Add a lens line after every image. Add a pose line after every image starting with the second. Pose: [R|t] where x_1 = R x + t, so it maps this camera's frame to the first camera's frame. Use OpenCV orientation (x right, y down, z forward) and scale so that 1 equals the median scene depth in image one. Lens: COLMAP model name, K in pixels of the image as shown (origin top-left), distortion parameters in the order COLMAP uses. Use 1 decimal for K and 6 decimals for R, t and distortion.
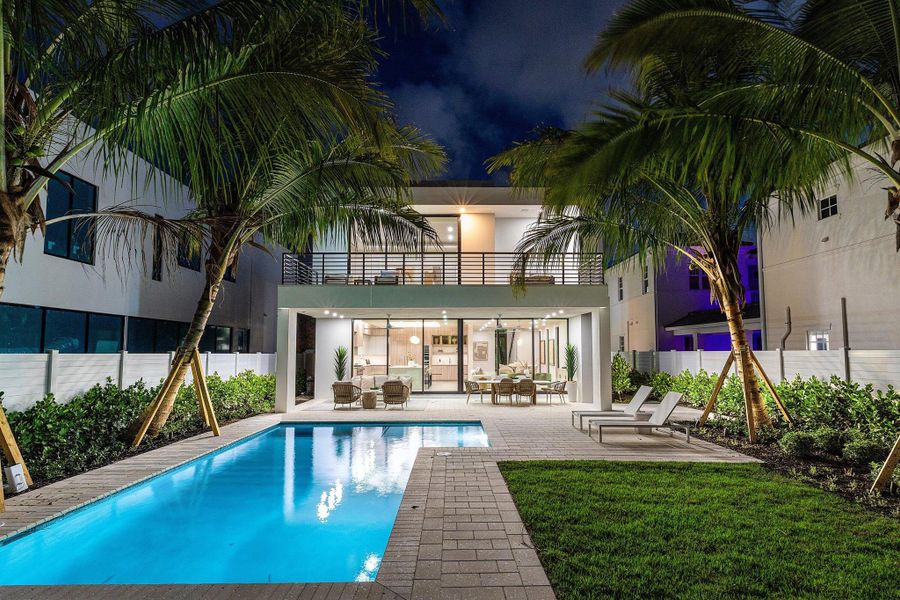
lens RADIAL K [[424.8, 0, 457.3], [0, 424.8, 327.2], [0, 0, 1]] dist [0.000649, 0.000172]
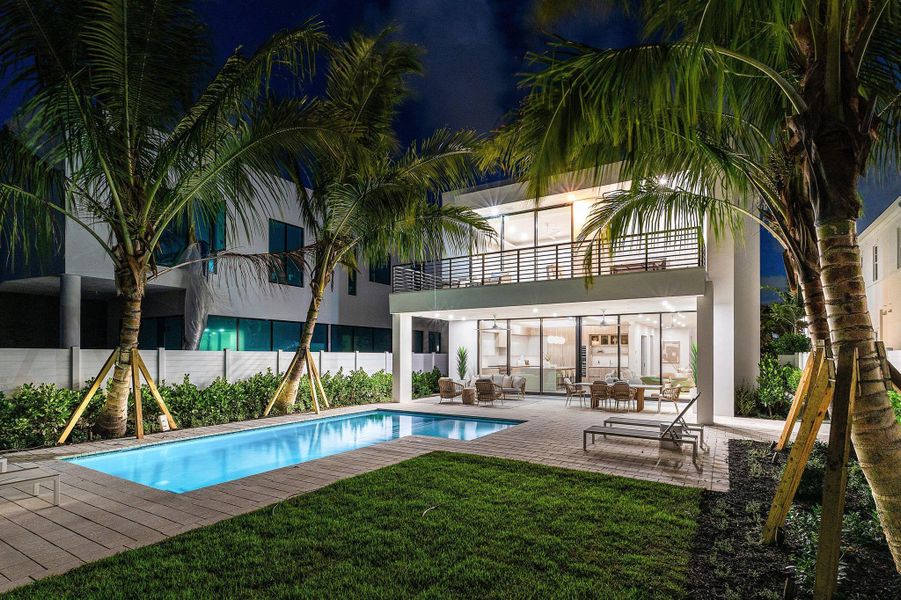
lens RADIAL K [[451.8, 0, 477.1], [0, 451.8, 355.4], [0, 0, 1]] dist [-0.000005, -0.000061]
pose [[0.860437, 0.005991, -0.509522, 0.389109], [0.025034, 0.998226, 0.054013, 0.008170], [0.508942, -0.059231, 0.858761, 0.042215]]
